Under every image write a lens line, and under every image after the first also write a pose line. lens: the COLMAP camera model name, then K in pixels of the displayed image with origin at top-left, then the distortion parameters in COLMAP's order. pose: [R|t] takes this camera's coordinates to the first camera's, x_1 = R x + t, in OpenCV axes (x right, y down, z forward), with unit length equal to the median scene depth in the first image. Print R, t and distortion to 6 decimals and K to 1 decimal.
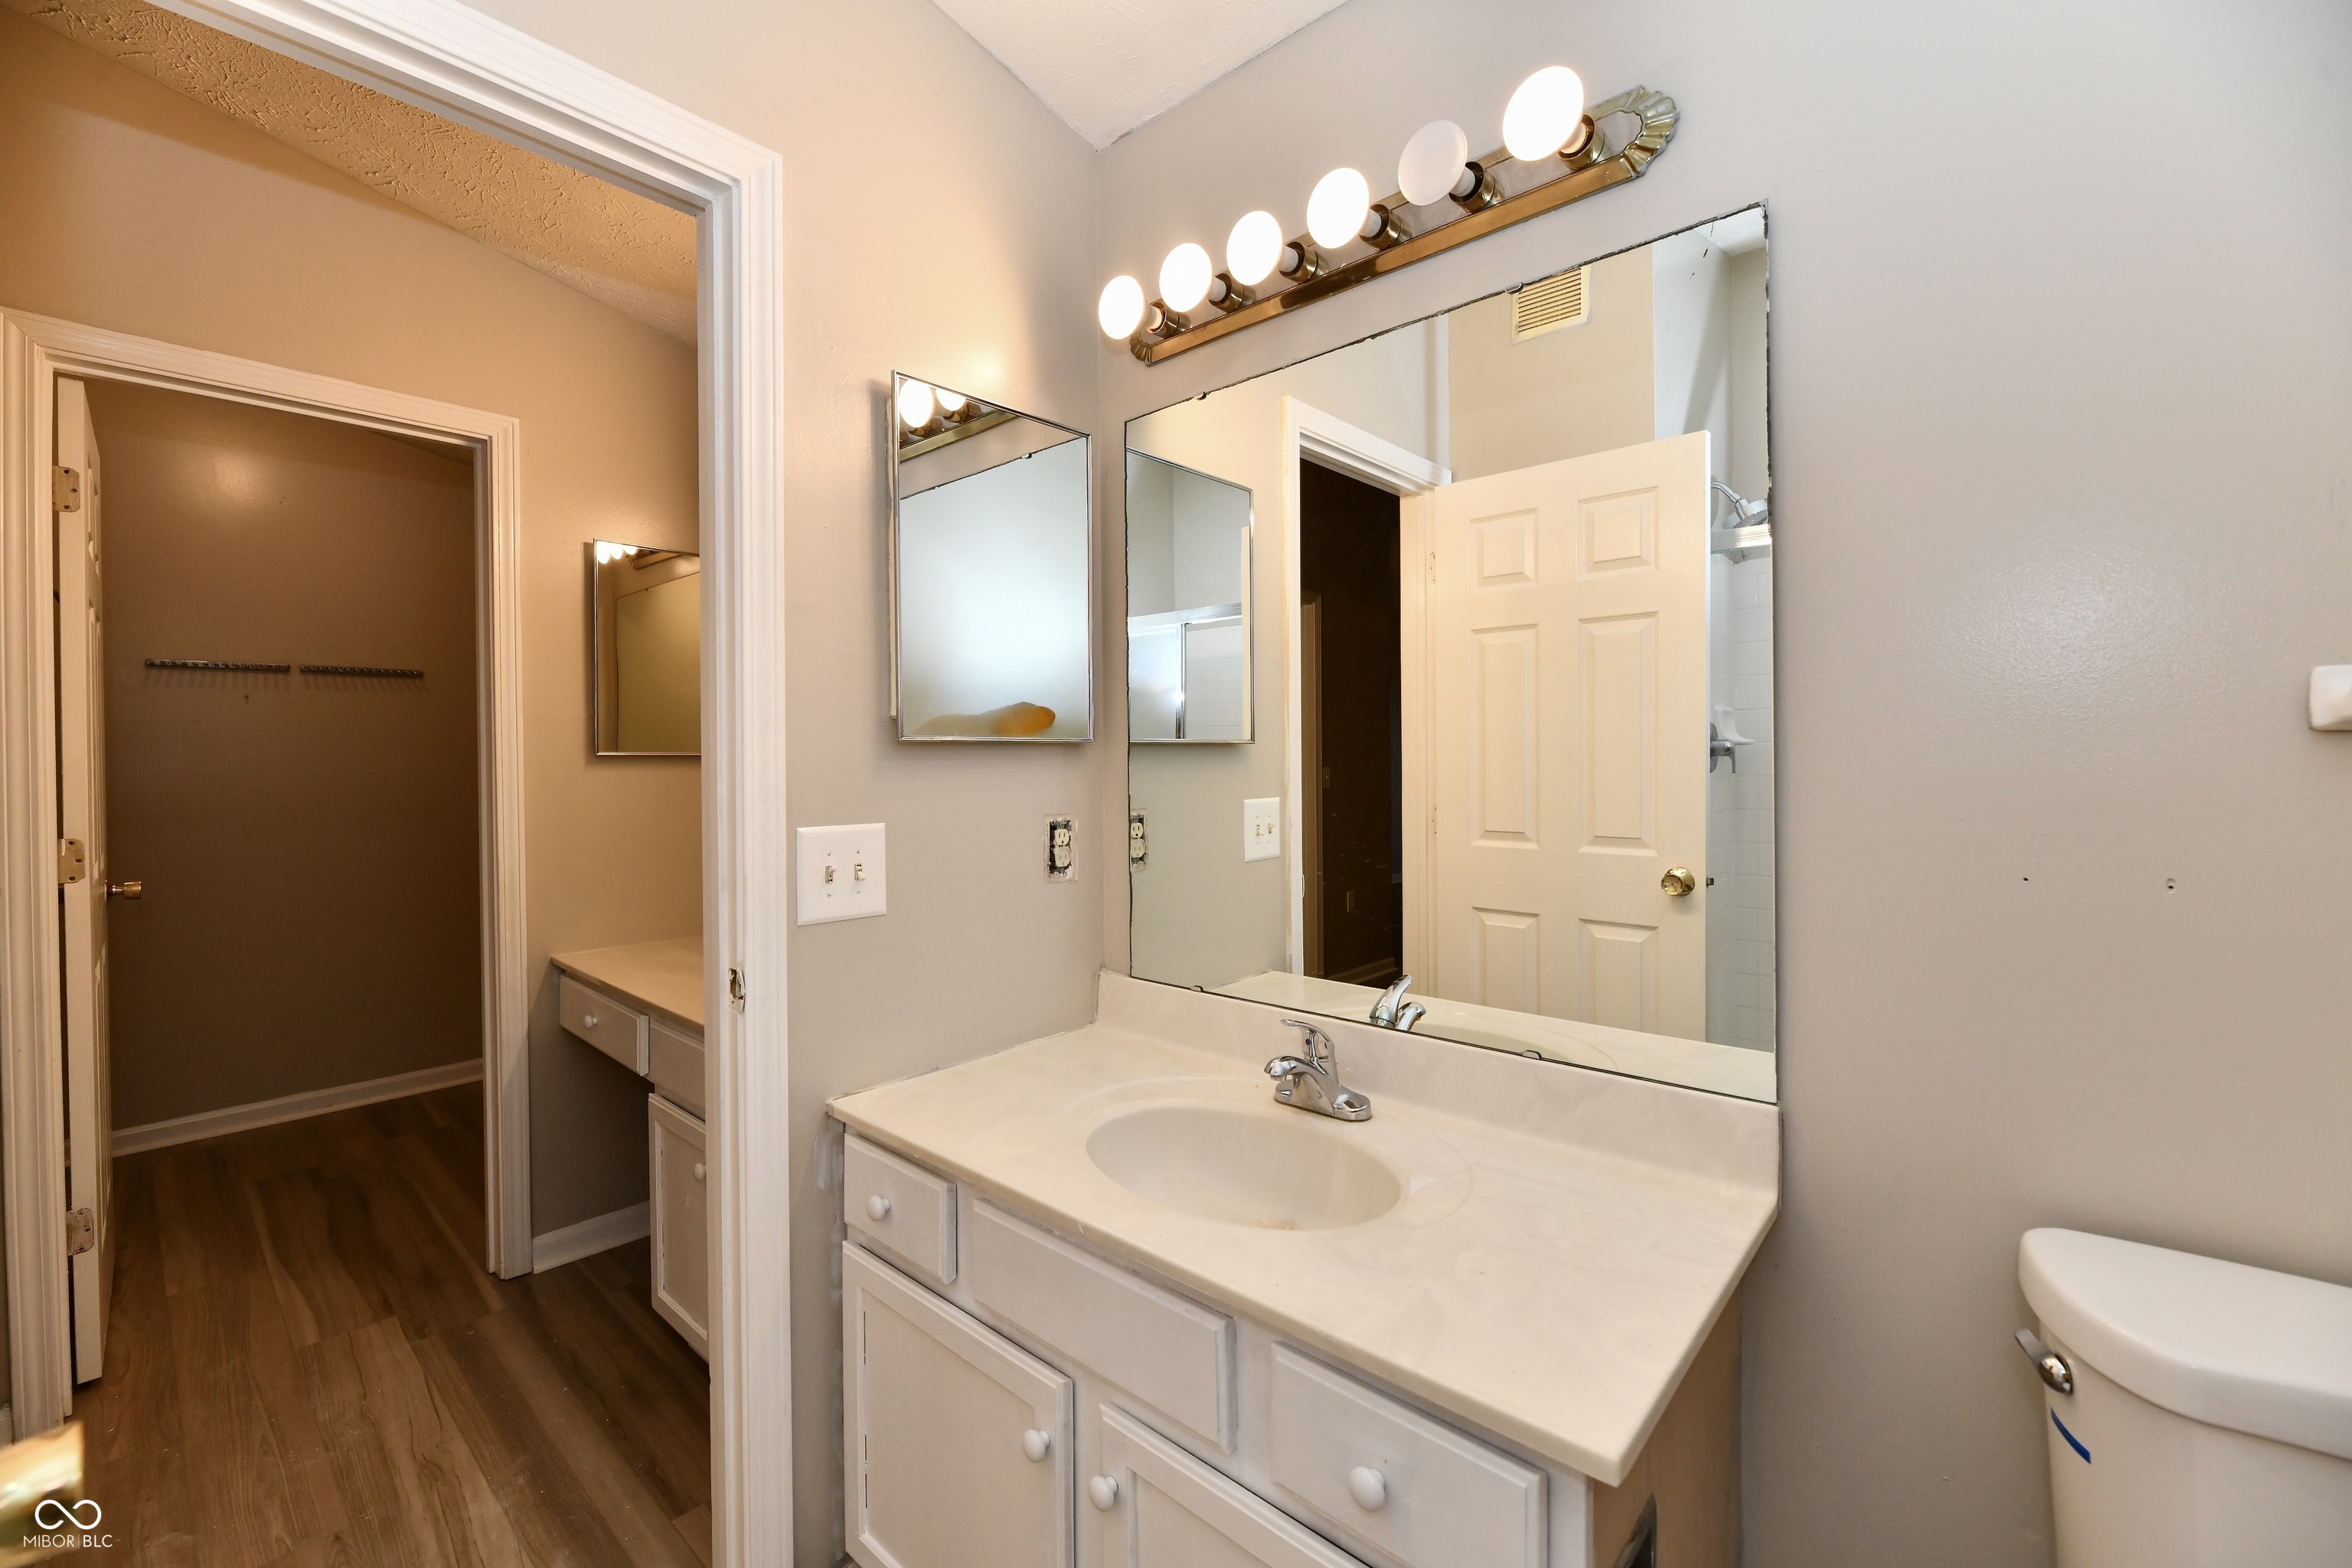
lens RADIAL K [[962.1, 0, 1168.9], [0, 962.1, 765.0], [0, 0, 1]] dist [-0.000441, -0.003348]
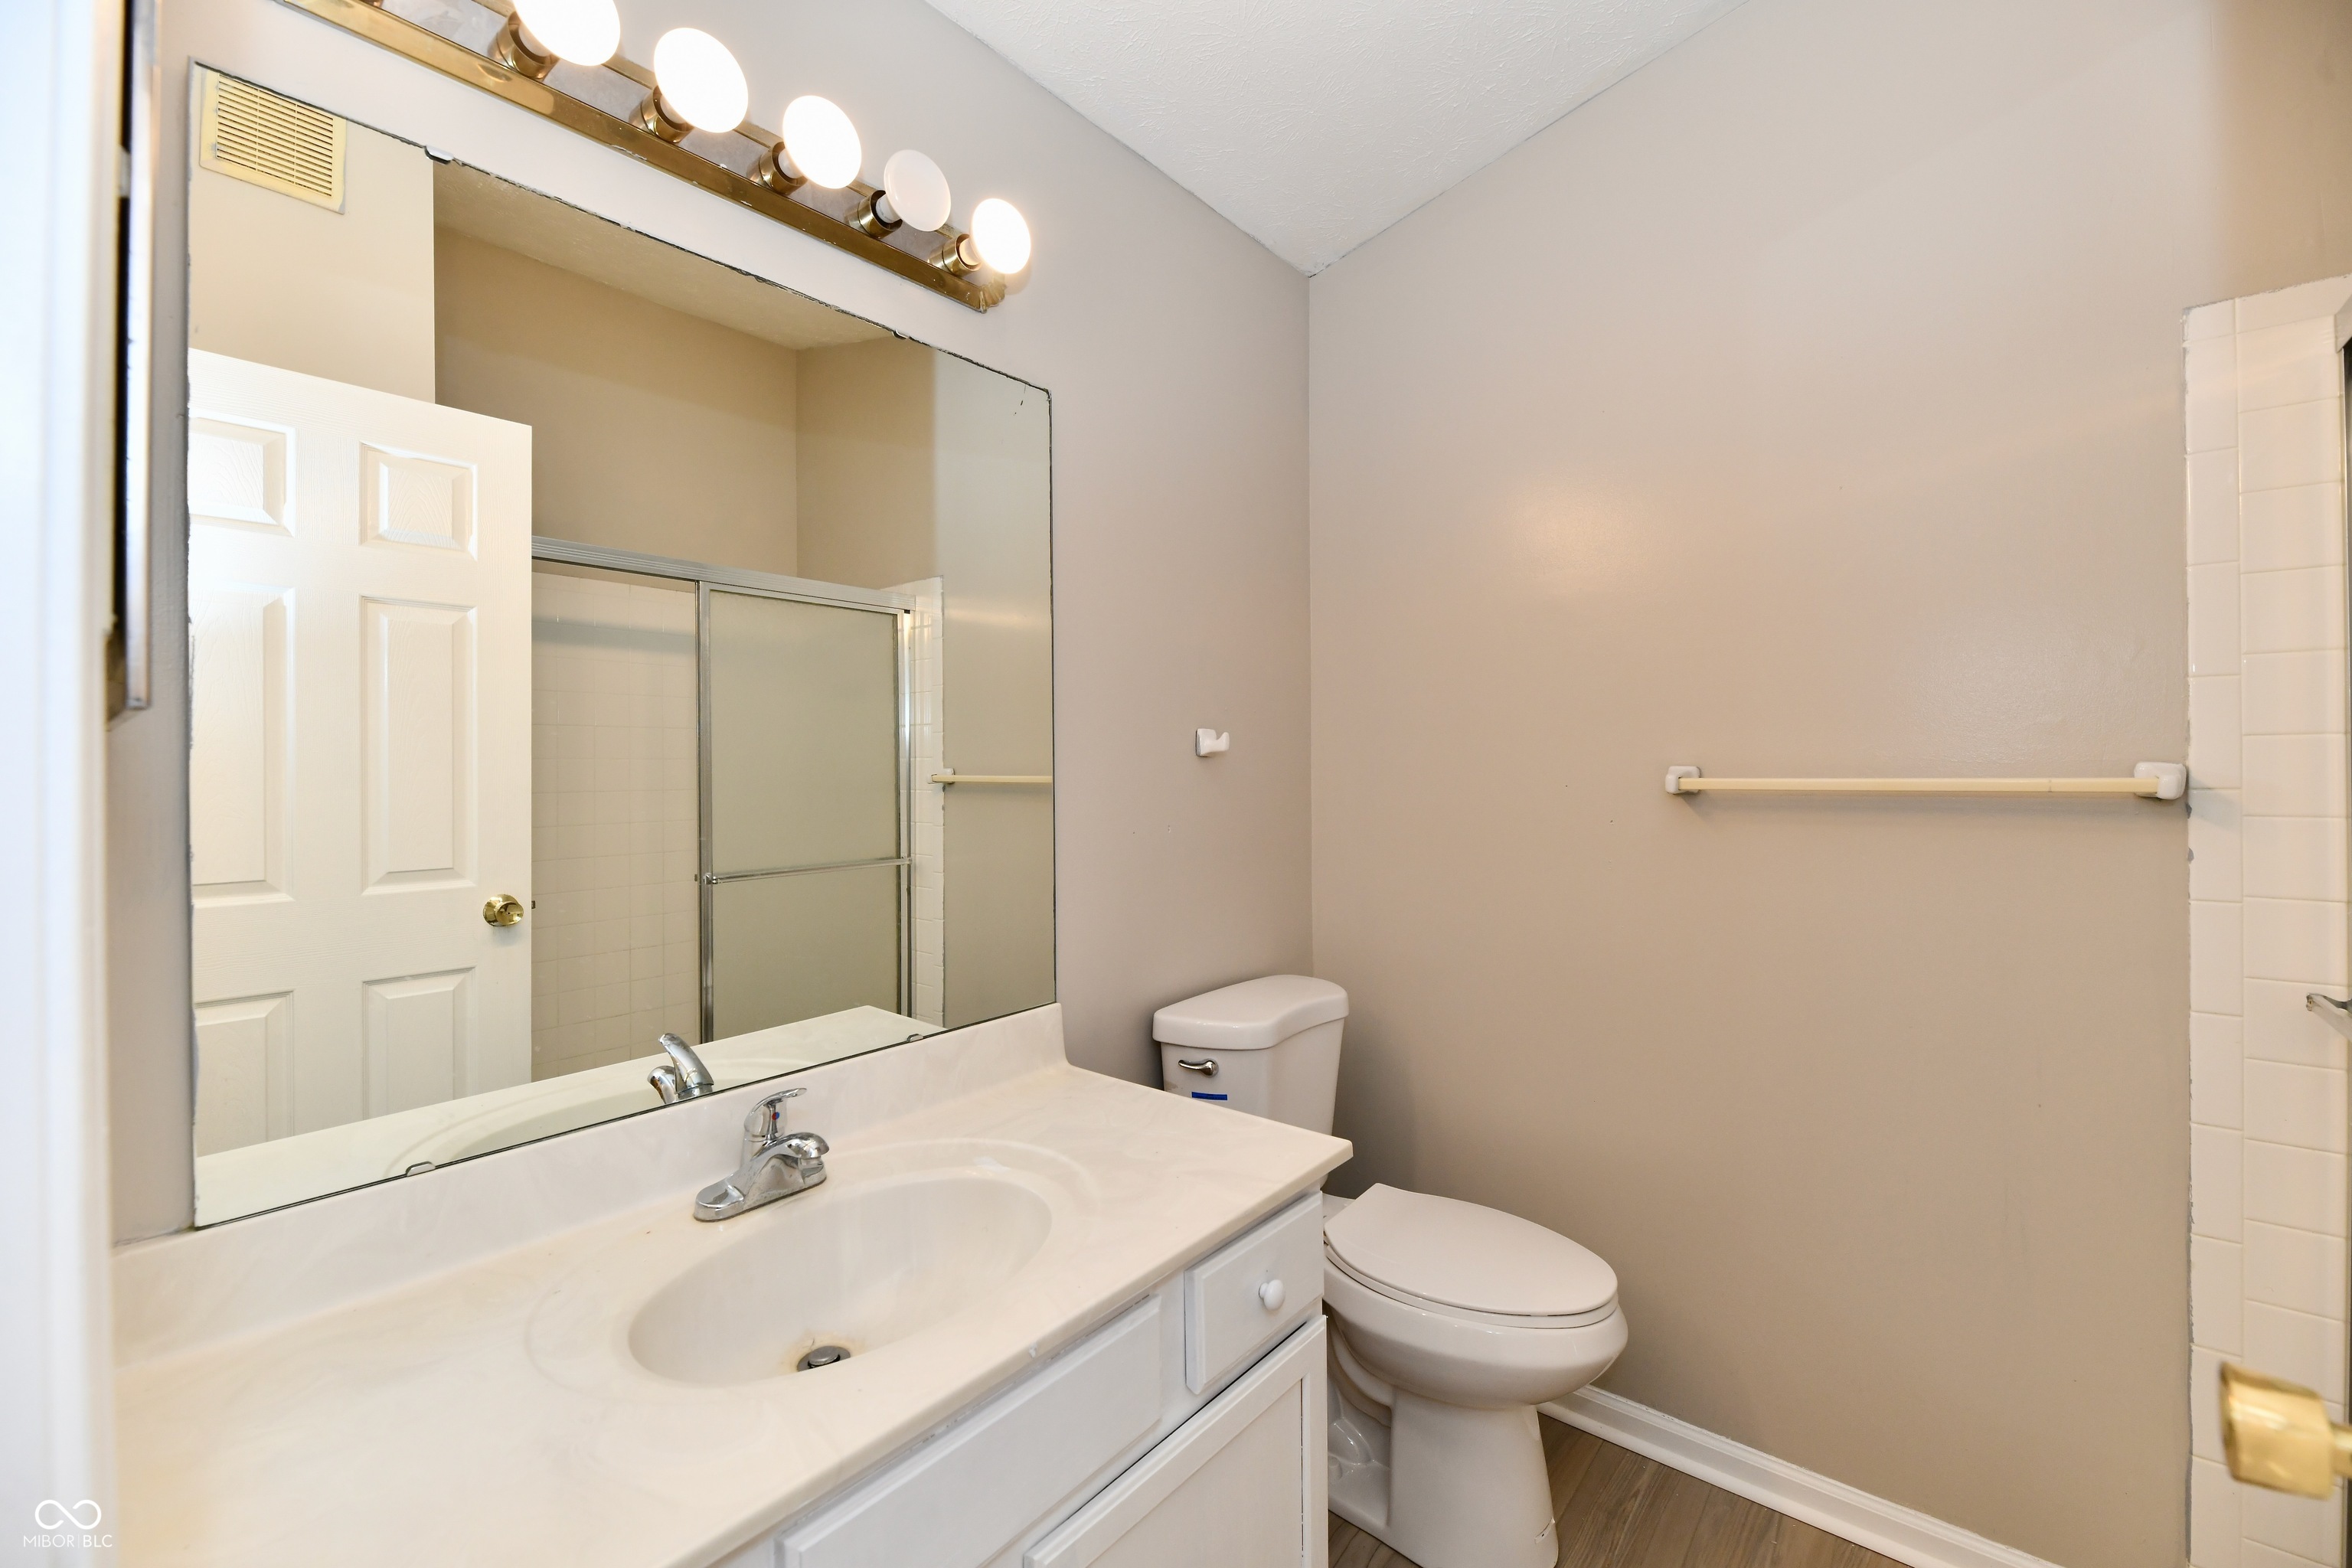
lens RADIAL K [[962.1, 0, 1168.9], [0, 962.1, 765.0], [0, 0, 1]] dist [-0.000441, -0.003348]
pose [[-0.038336, 0.009579, 0.999219, -0.392997], [0.013000, 0.999874, -0.009086, 0.000998], [-0.999180, 0.012641, -0.038455, 0.399139]]
